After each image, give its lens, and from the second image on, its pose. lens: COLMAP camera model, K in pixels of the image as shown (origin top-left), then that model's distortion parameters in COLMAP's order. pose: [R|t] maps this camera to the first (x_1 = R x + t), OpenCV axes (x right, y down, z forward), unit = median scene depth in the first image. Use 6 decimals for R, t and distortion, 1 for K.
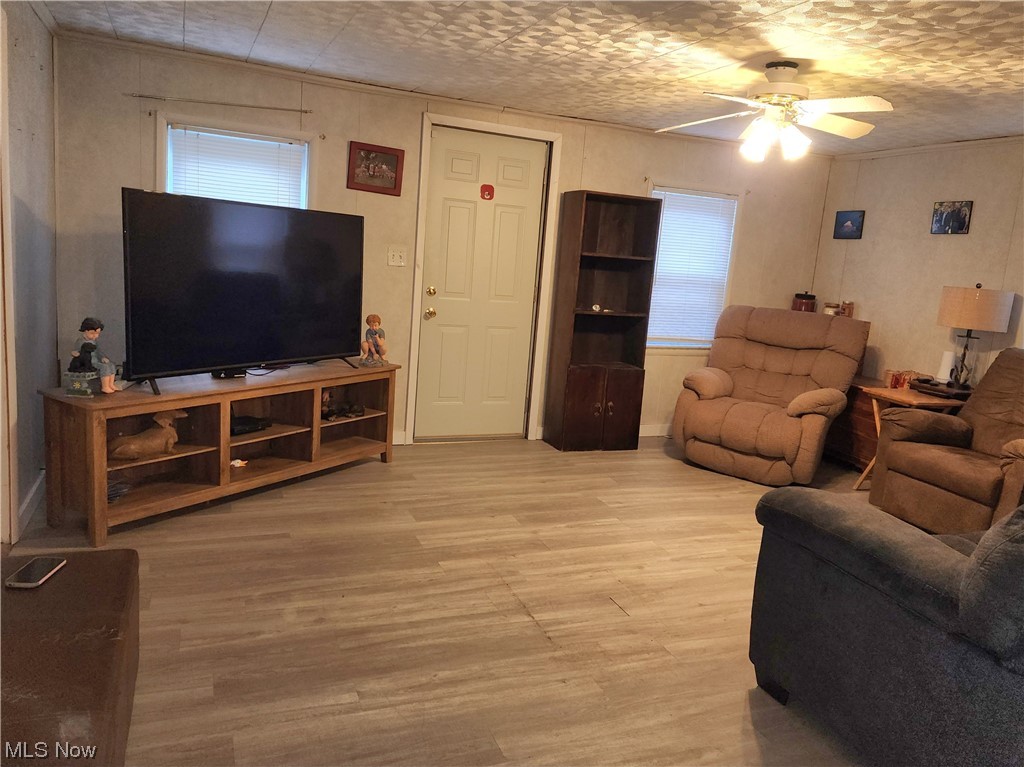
lens RADIAL K [[674.7, 0, 512.0], [0, 674.7, 383.5], [0, 0, 1]] dist [0.070972, -0.063057]
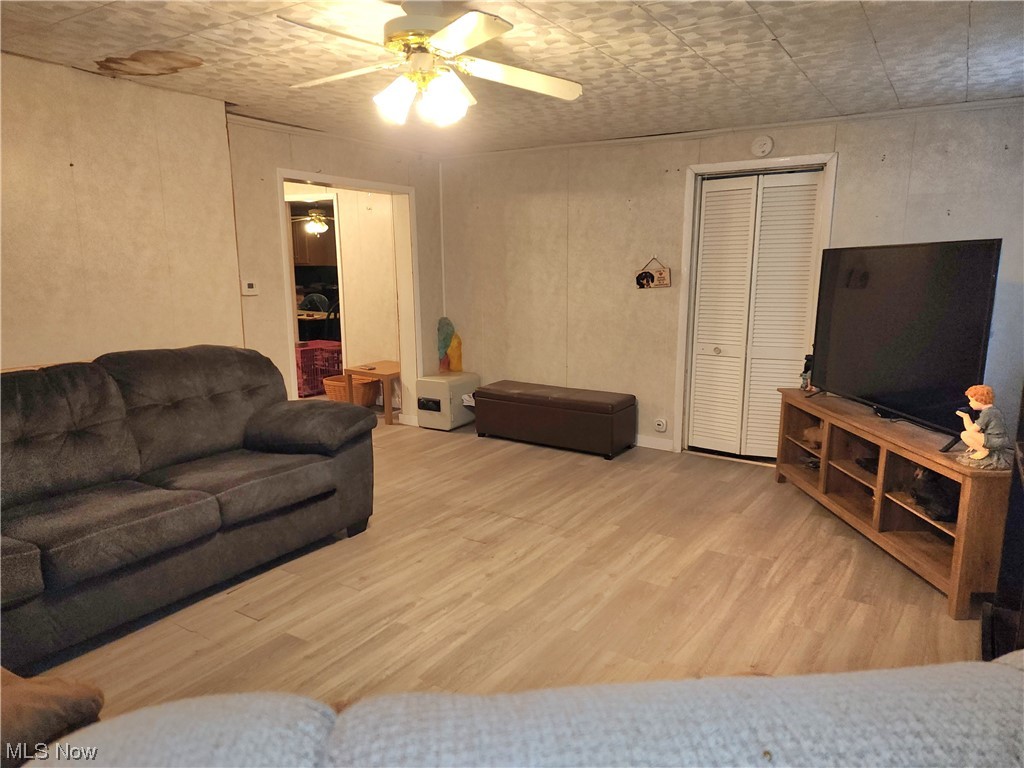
lens RADIAL K [[674.7, 0, 512.0], [0, 674.7, 384.0], [0, 0, 1]] dist [0.070972, -0.063057]
pose [[-0.811648, 0.025163, -0.583604, 0.758128], [-0.168957, 0.946256, 0.275778, -0.286322], [0.559178, 0.322439, -0.763775, 1.736781]]
